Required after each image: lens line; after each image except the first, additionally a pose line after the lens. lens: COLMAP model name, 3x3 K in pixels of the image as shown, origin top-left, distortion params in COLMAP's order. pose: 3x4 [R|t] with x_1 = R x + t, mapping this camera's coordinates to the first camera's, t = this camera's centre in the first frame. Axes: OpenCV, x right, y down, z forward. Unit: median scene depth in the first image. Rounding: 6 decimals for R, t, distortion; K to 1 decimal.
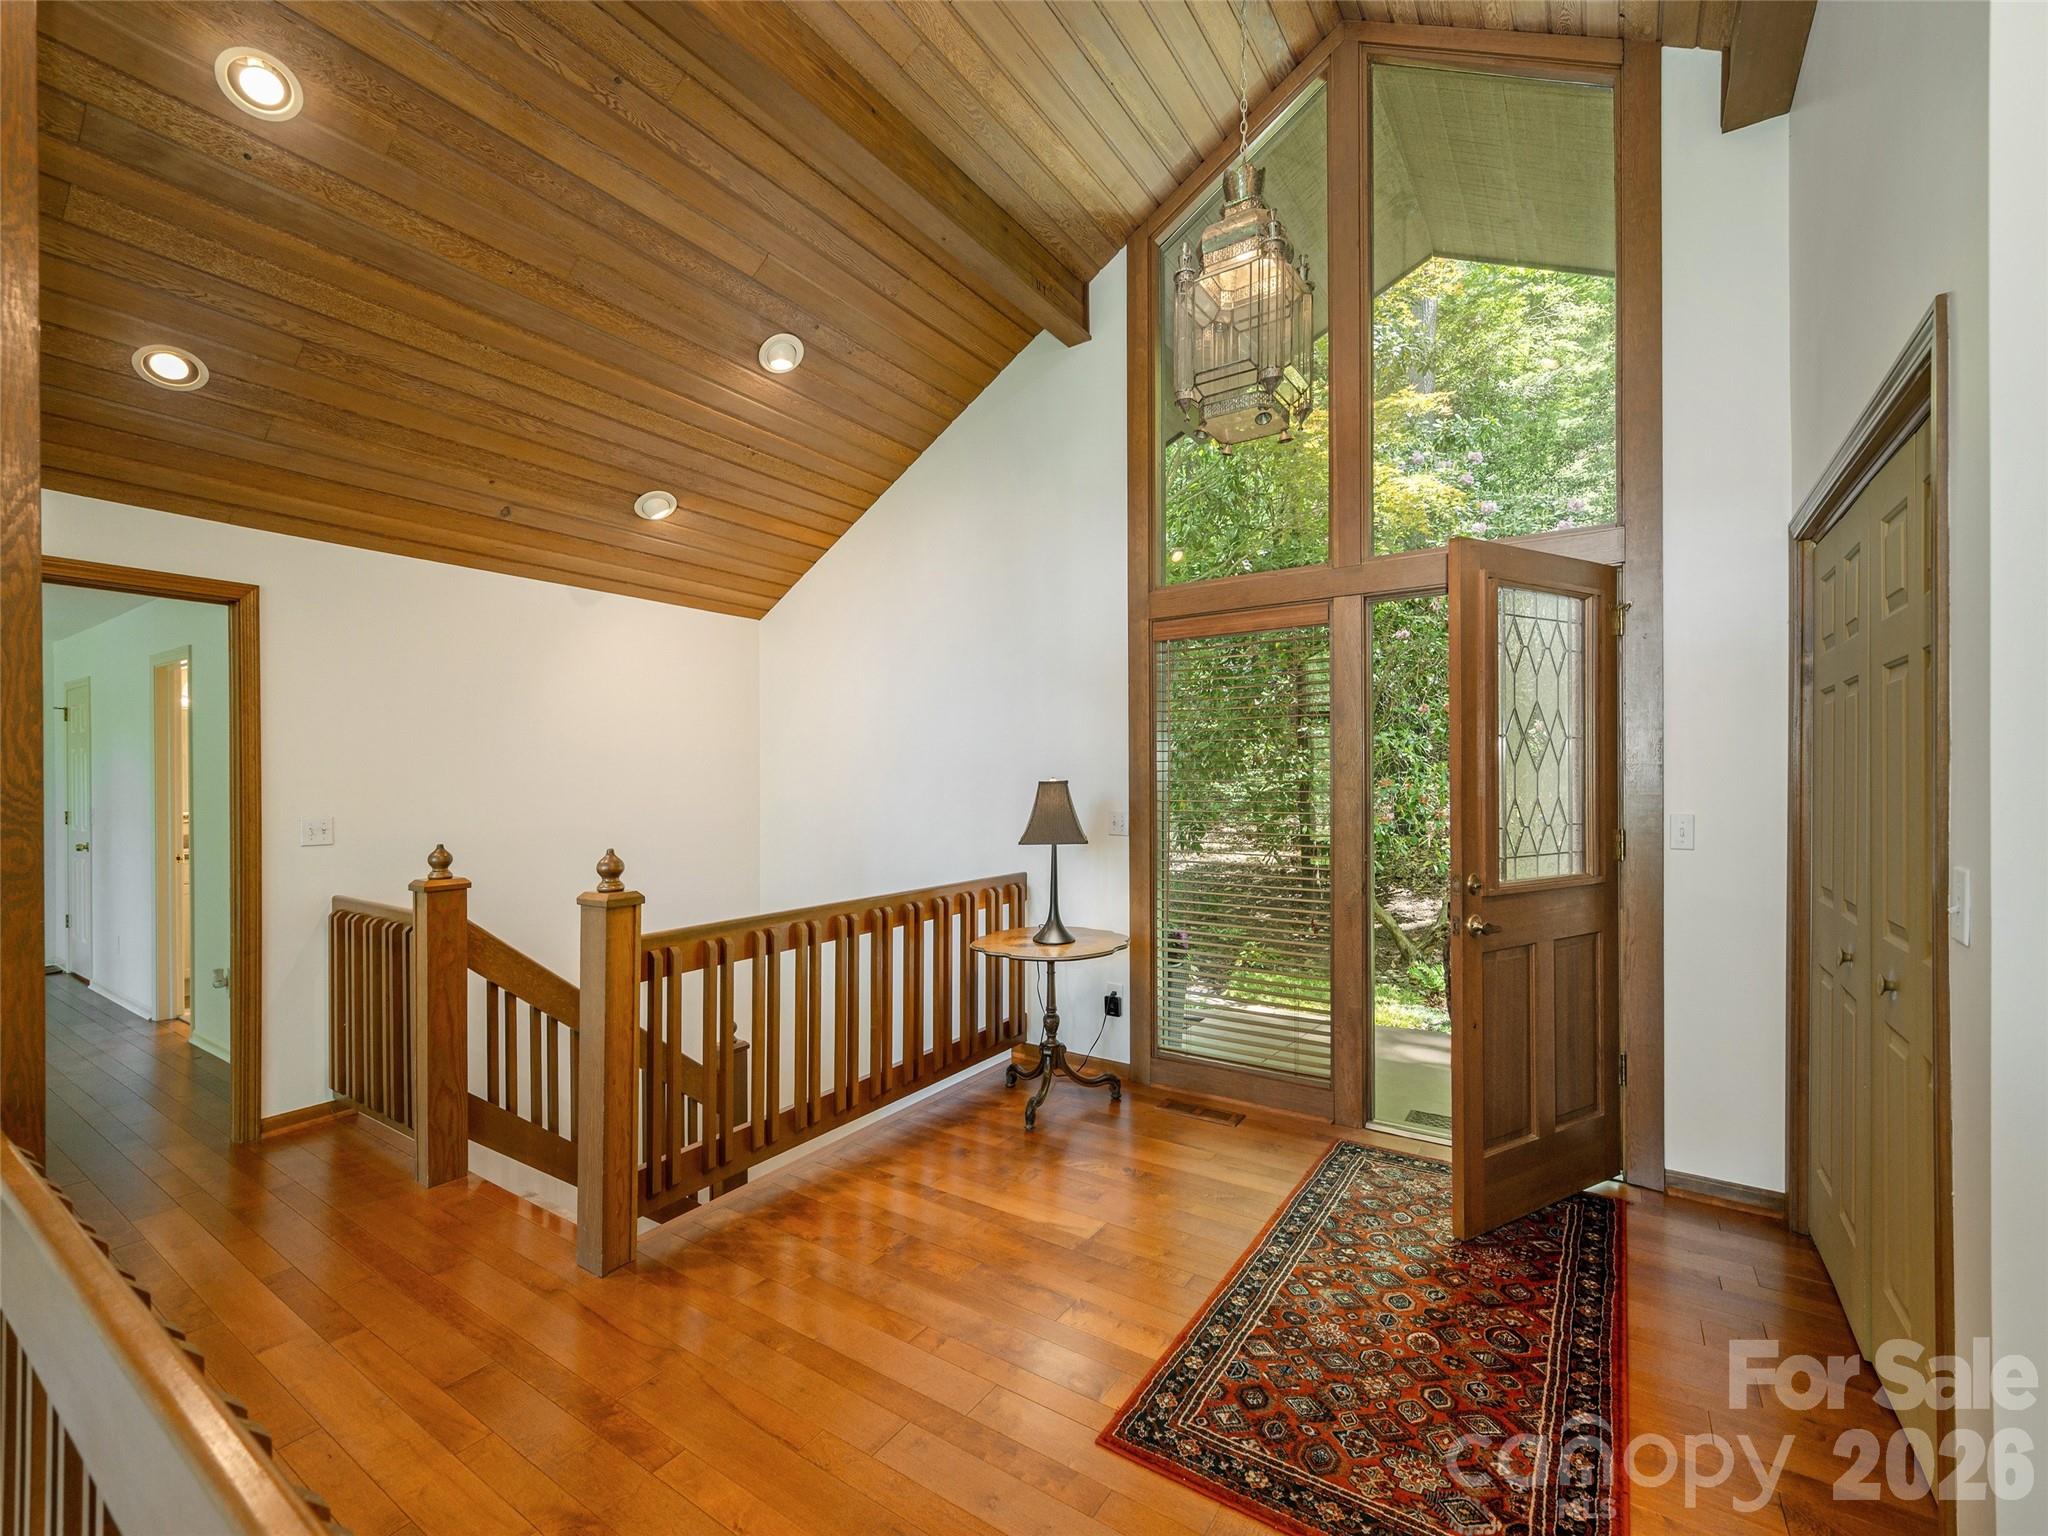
lens RADIAL K [[851.6, 0, 1030.7], [0, 851.6, 783.0], [0, 0, 1]] dist [0.000261, 0.000012]
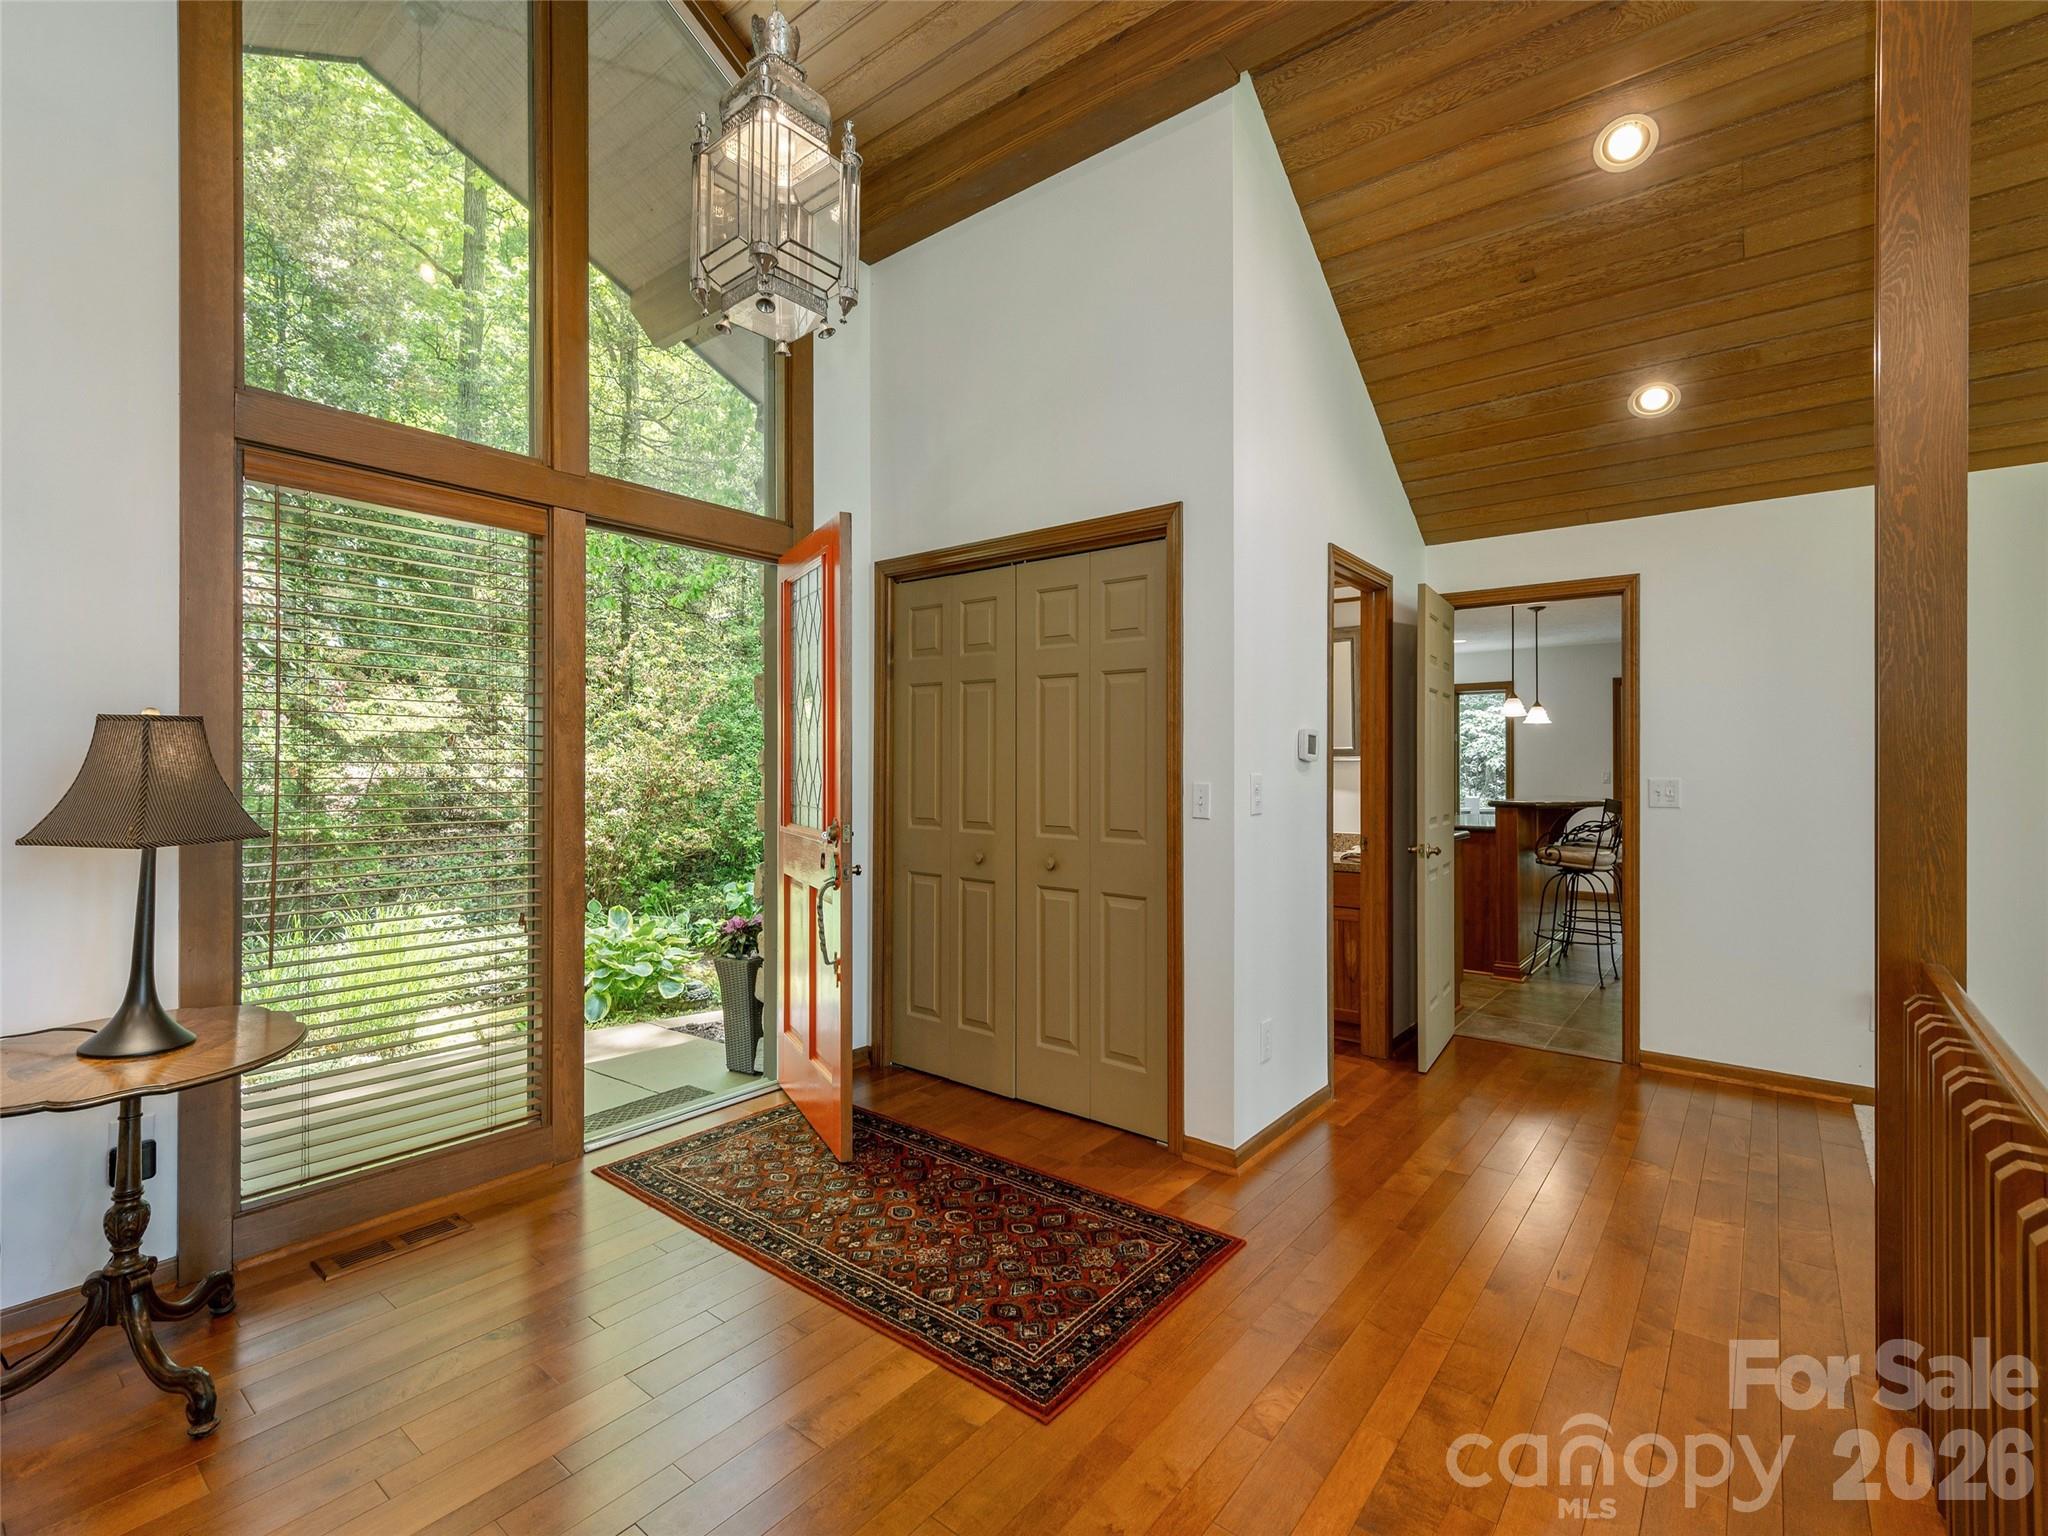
lens RADIAL K [[962.3, 0, 1024.0], [0, 962.3, 768.0], [0, 0, 1]] dist [-0.001246, -0.000254]
pose [[0.085012, 0.000703, 0.996380, -0.484257], [0.003582, 0.999993, -0.001012, 0.030121], [-0.996373, 0.003655, 0.085009, 0.466171]]
